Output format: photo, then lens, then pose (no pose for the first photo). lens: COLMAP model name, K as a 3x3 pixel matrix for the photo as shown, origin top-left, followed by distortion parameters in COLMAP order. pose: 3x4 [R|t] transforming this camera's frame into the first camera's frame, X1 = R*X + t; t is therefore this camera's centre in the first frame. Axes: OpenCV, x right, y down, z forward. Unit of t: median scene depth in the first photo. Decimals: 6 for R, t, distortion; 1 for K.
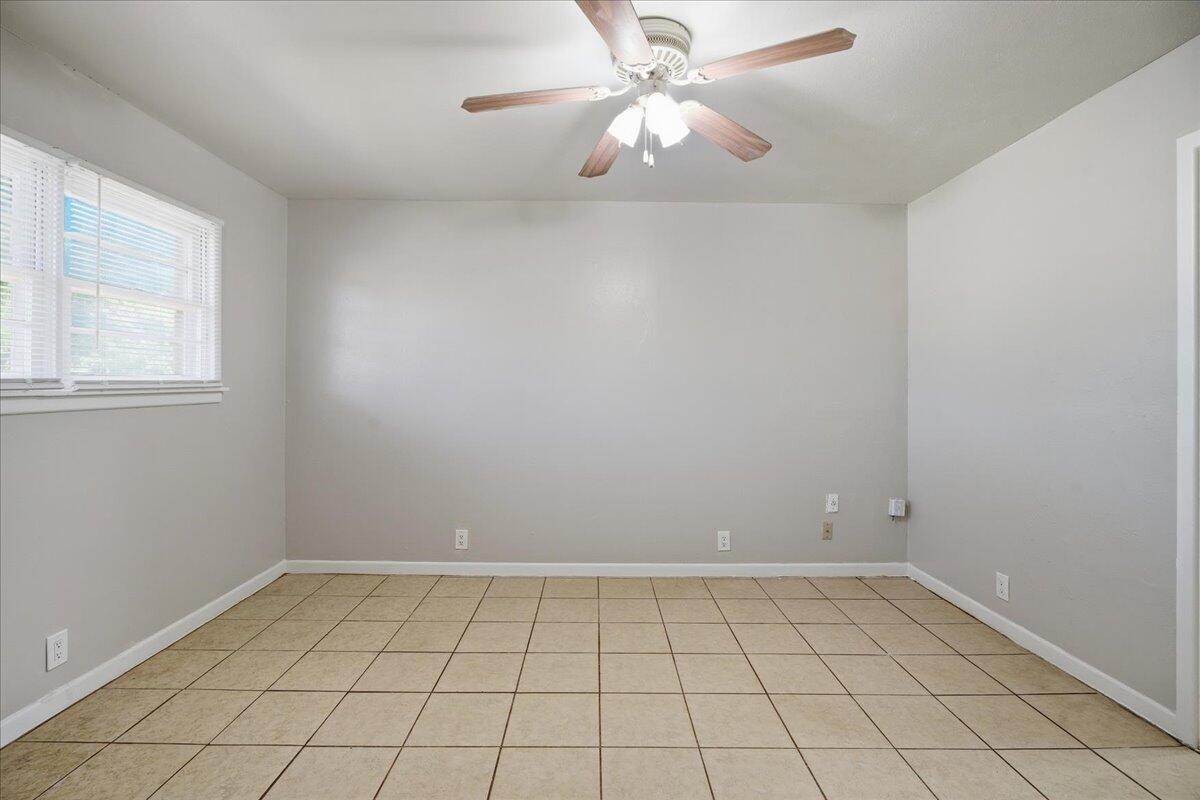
lens RADIAL K [[558.2, 0, 600.9], [0, 558.2, 385.8], [0, 0, 1]] dist [-0.004082, 0.000035]
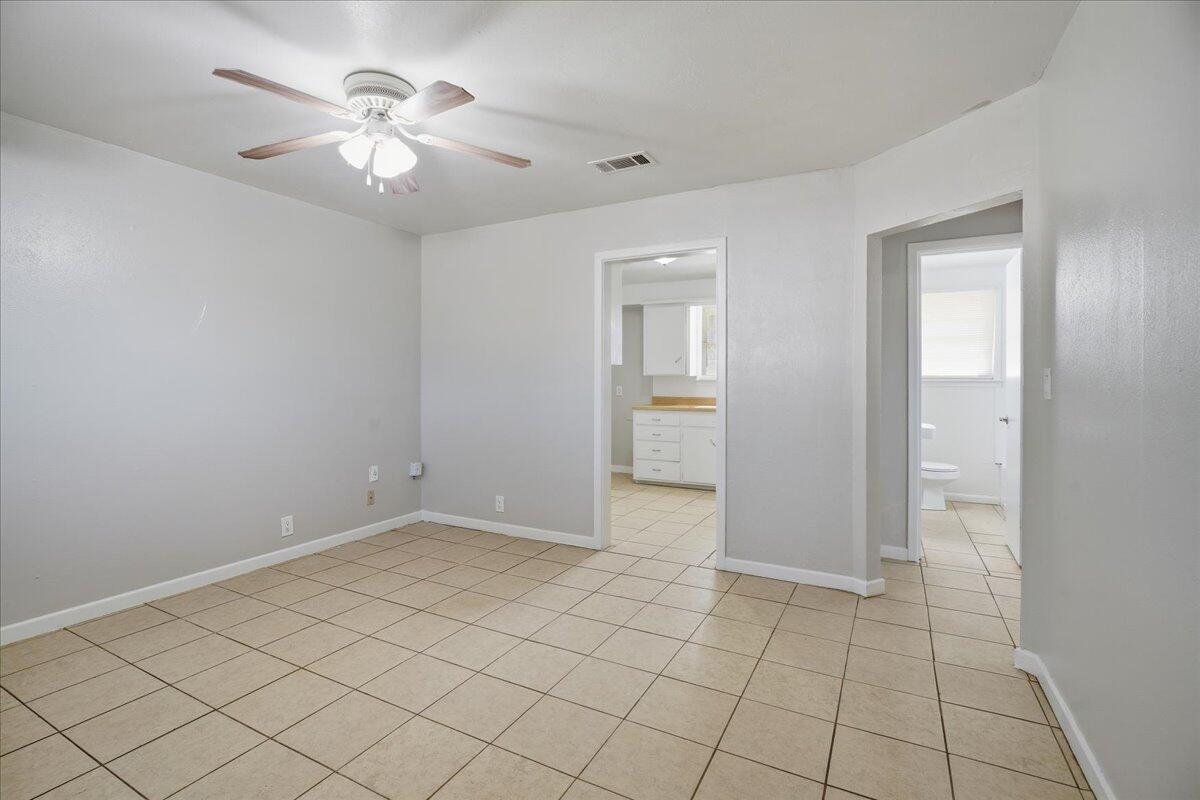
lens RADIAL K [[541.9, 0, 604.2], [0, 541.9, 387.5], [0, 0, 1]] dist [0.000221, 0.000366]
pose [[0.486849, -0.019373, 0.873271, -0.375545], [-0.000268, 0.999751, 0.022329, -0.000445], [-0.873486, -0.011105, 0.486722, 0.005408]]
